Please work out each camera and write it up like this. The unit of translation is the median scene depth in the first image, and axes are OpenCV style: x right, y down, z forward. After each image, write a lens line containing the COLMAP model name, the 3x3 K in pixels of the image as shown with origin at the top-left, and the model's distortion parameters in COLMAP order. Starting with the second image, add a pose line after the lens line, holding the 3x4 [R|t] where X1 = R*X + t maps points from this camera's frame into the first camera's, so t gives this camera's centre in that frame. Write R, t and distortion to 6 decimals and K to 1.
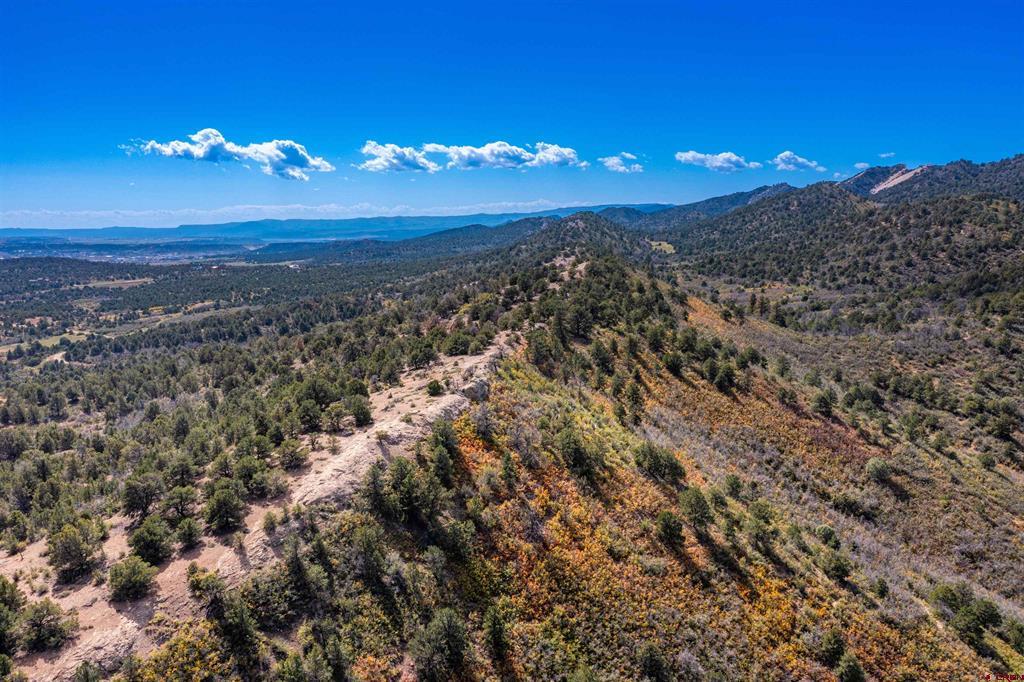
lens RADIAL K [[803.9, 0, 509.9], [0, 803.9, 347.1], [0, 0, 1]] dist [-0.016291, 0.009063]
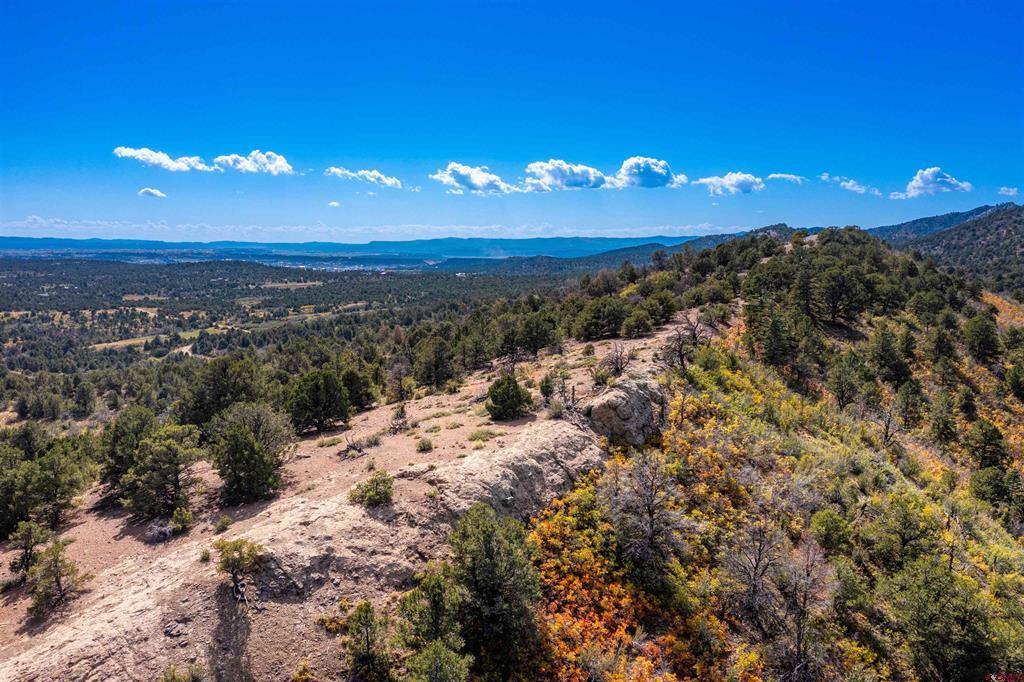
lens RADIAL K [[803.9, 0, 509.9], [0, 803.9, 347.1], [0, 0, 1]] dist [-0.016291, 0.009063]
pose [[0.976234, 0.047865, -0.211365, -0.015240], [-0.053510, 0.998345, -0.021062, 0.028642], [0.210008, 0.031872, 0.977180, 0.526515]]
